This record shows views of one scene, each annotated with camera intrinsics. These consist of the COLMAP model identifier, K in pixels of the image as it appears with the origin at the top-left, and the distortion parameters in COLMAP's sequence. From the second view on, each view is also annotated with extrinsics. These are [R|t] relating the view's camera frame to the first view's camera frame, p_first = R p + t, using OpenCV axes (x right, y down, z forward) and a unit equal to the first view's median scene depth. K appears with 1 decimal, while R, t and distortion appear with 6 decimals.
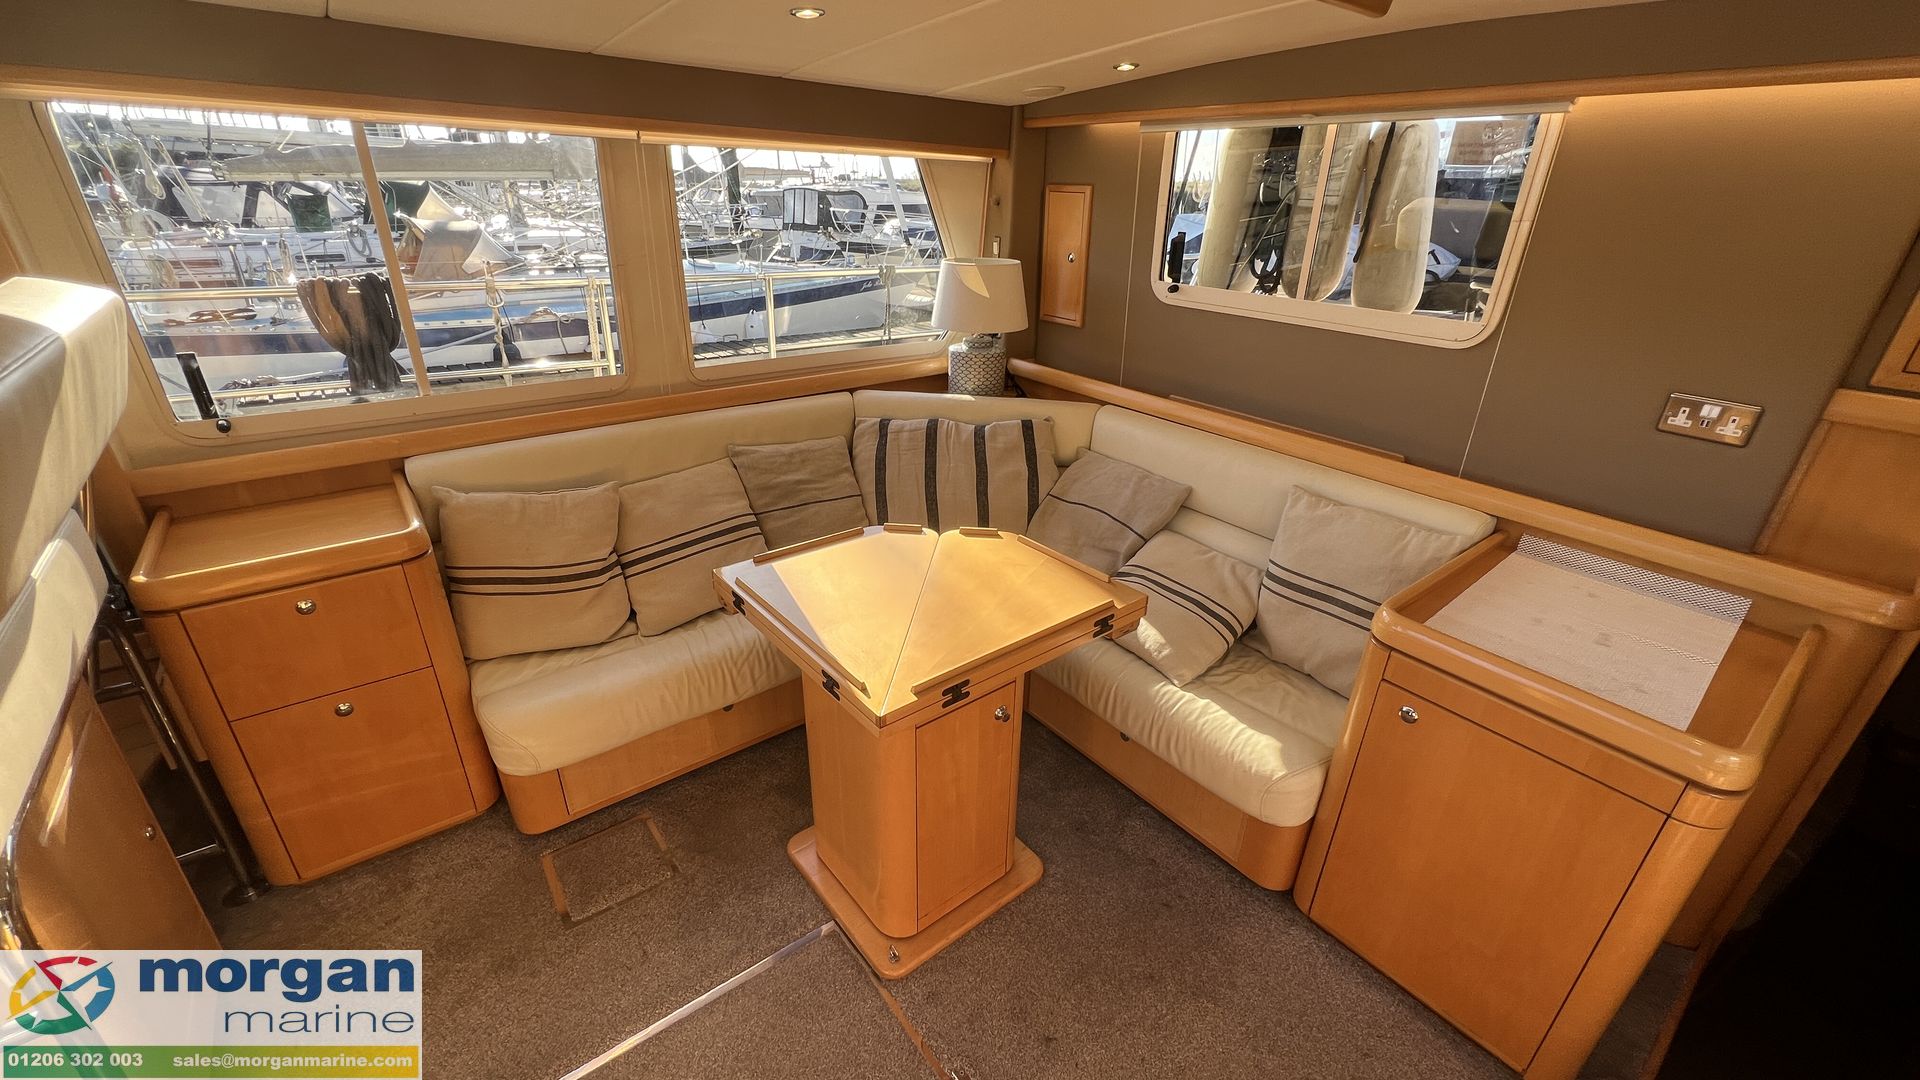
lens RADIAL K [[762.0, 0, 961.4], [0, 762.0, 543.7], [0, 0, 1]] dist [-0.001570, -0.000207]
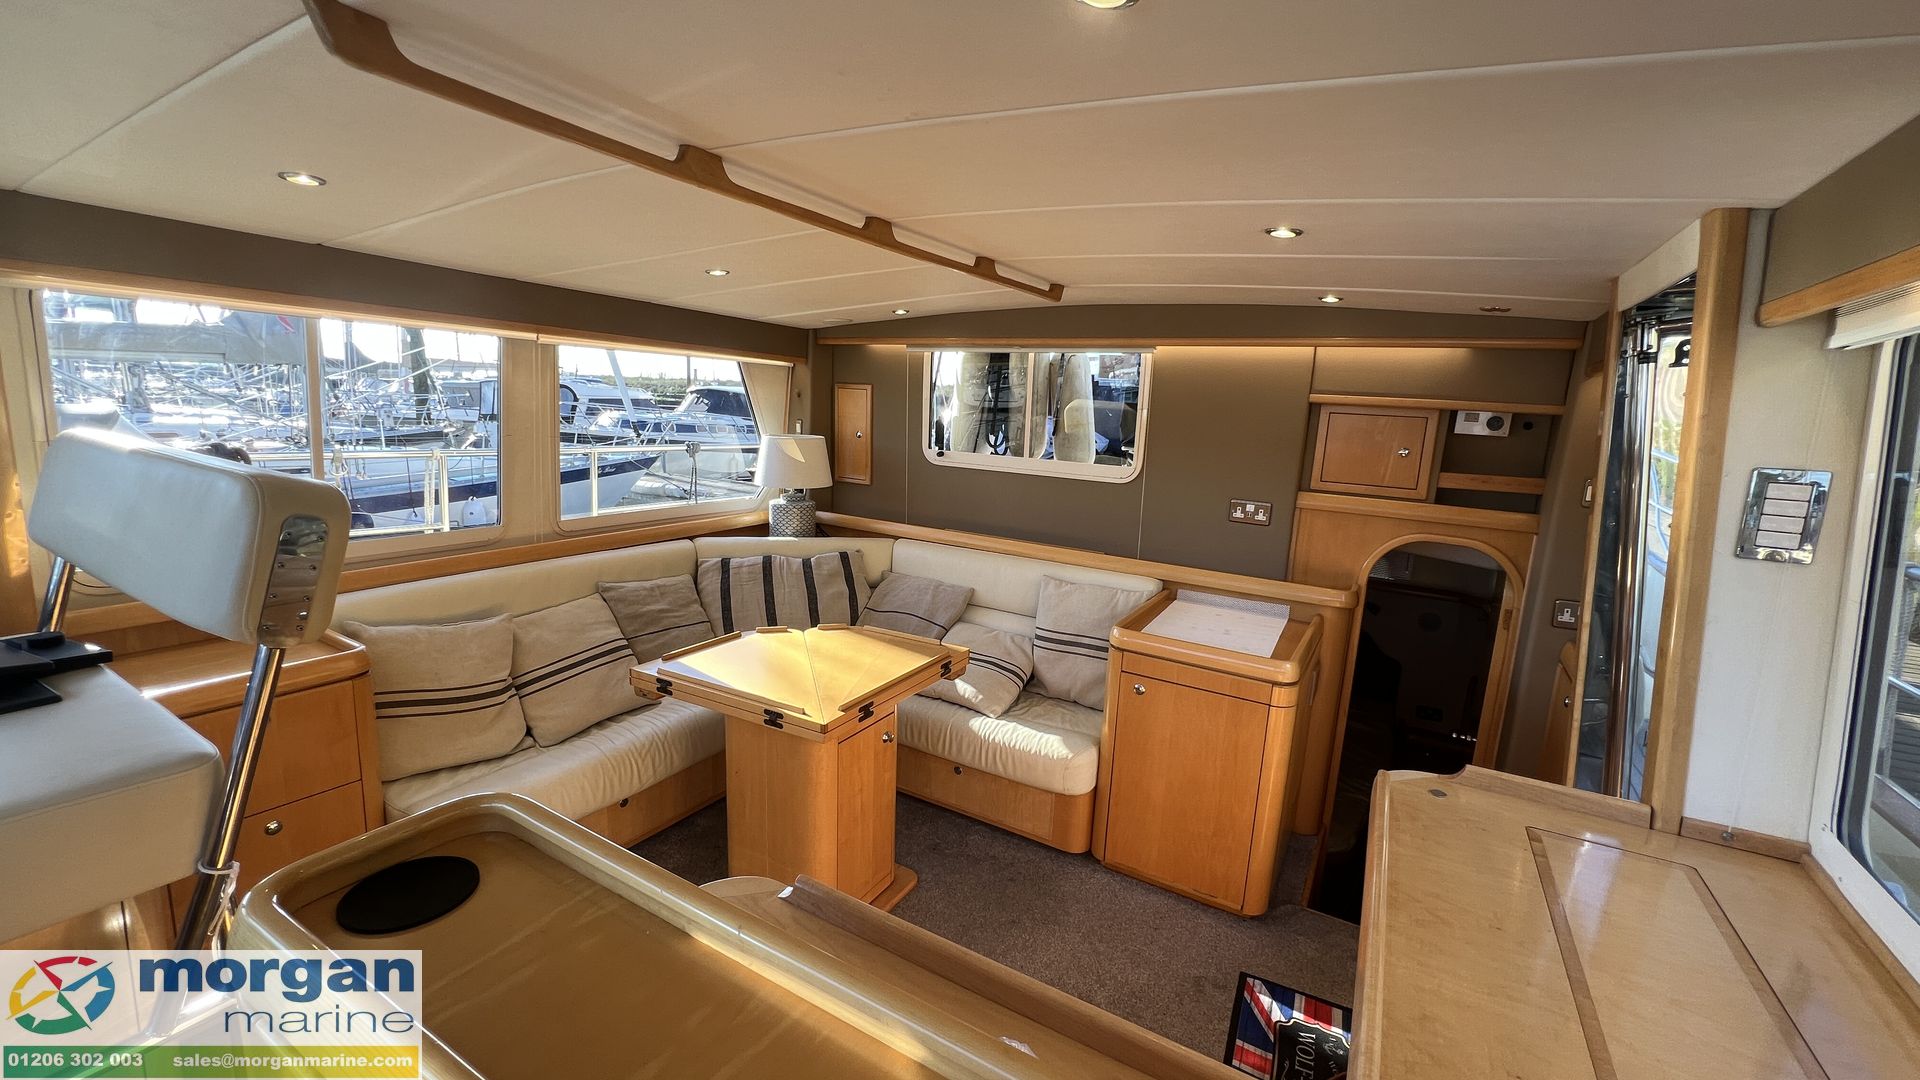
lens RADIAL K [[762.0, 0, 961.4], [0, 762.0, 543.7], [0, 0, 1]] dist [-0.001570, -0.000207]
pose [[0.931900, -0.048170, 0.359502, -0.209209], [0.130999, 0.968940, -0.209746, 0.132662], [-0.338233, 0.242557, 0.909266, -0.264826]]
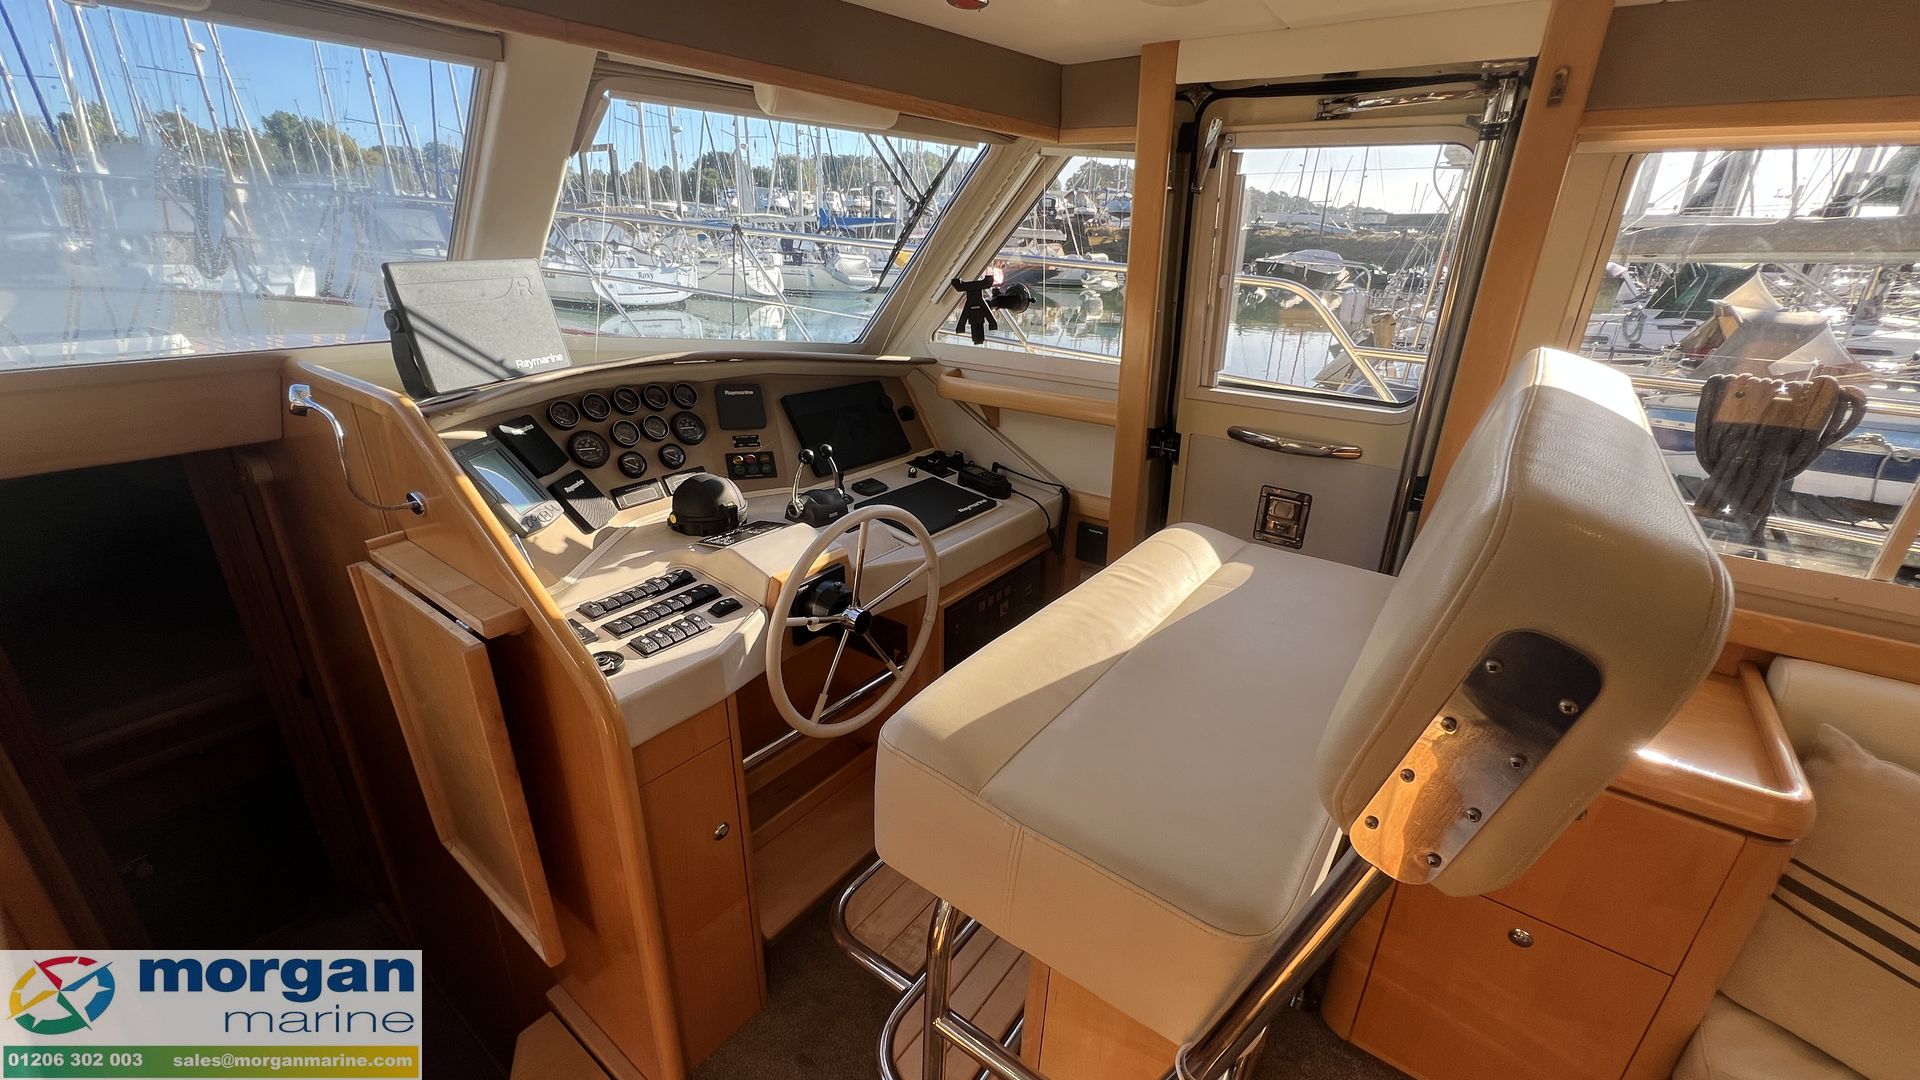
lens RADIAL K [[762.0, 0, 961.4], [0, 762.0, 543.7], [0, 0, 1]] dist [-0.001570, -0.000207]
pose [[0.255534, 0.338071, -0.905765, -0.299915], [-0.422219, 0.881829, 0.210021, -0.031136], [0.869732, 0.328764, 0.368077, 0.099152]]
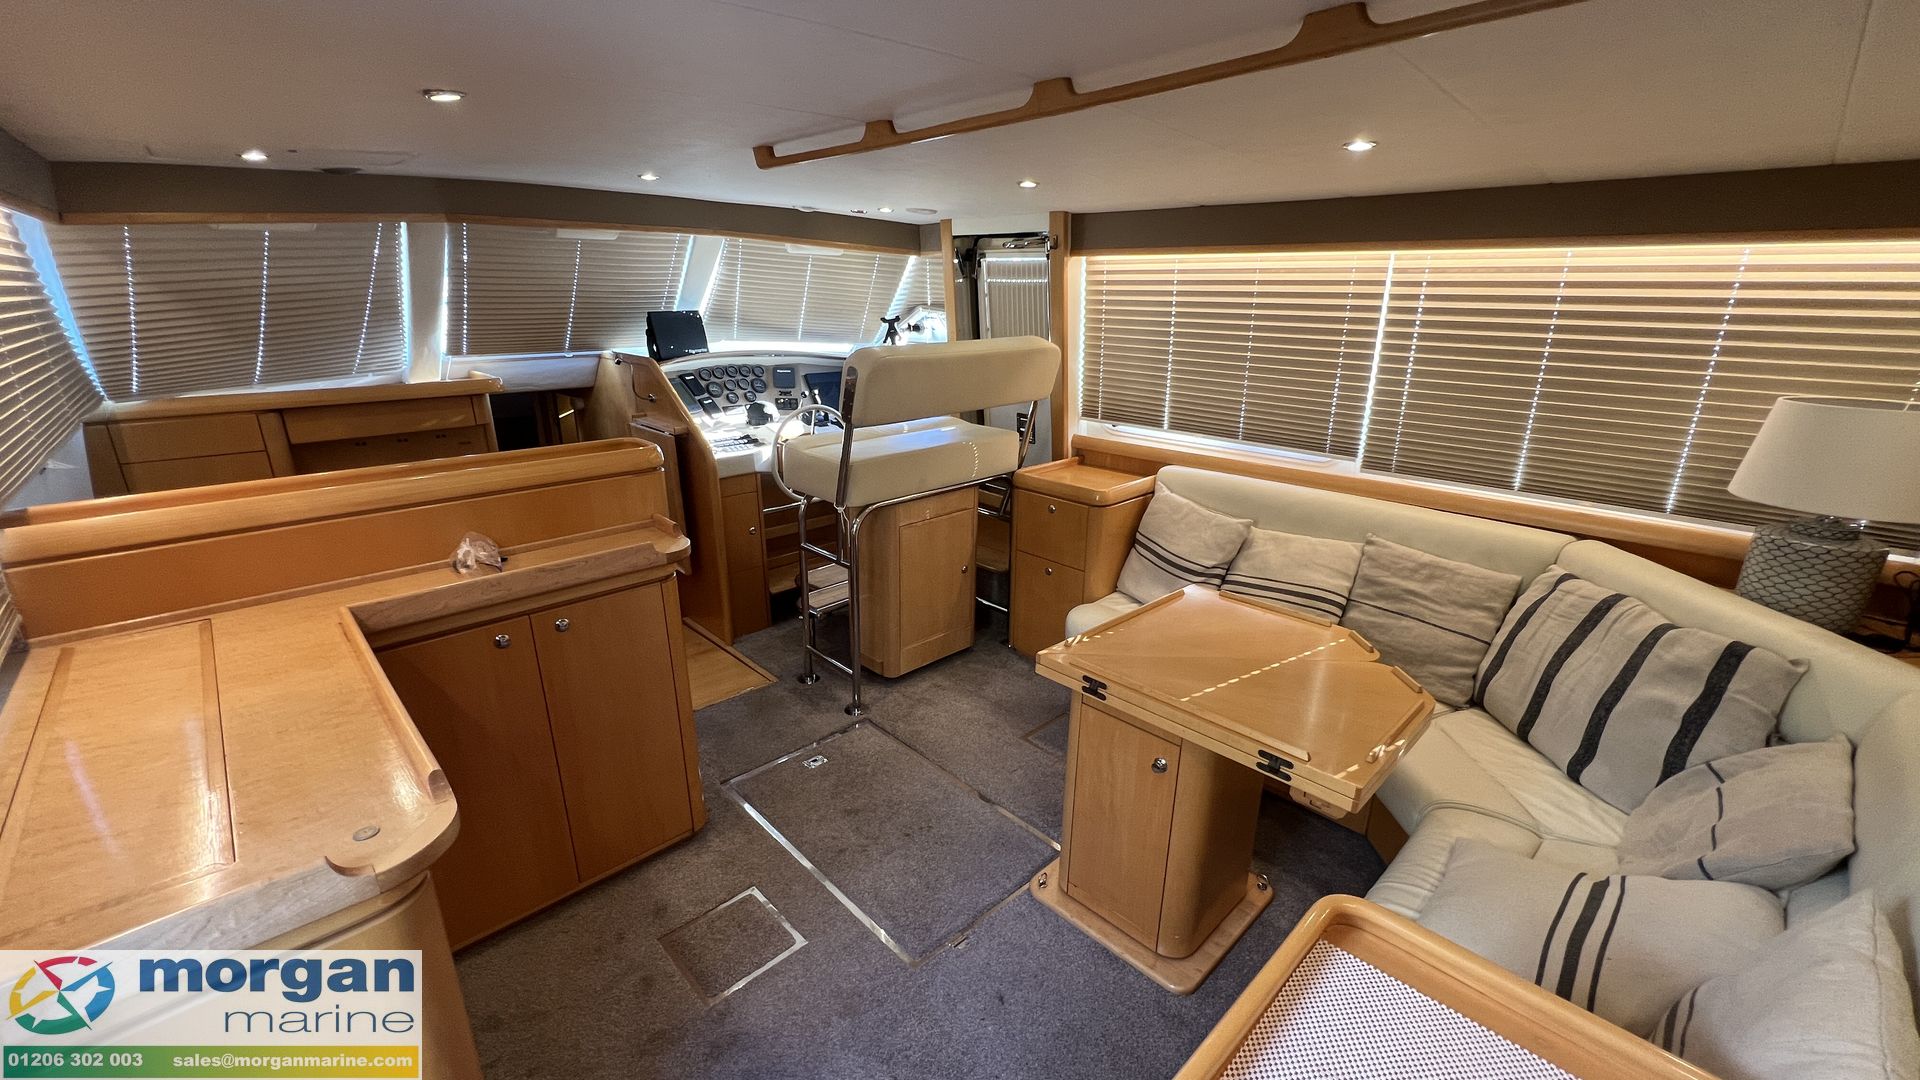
lens RADIAL K [[762.0, 0, 961.4], [0, 762.0, 543.7], [0, 0, 1]] dist [-0.001570, -0.000207]
pose [[0.092197, 0.284019, -0.954376, 0.649400], [-0.424192, 0.878339, 0.220412, -0.110745], [0.900867, 0.384517, 0.201458, 0.303834]]
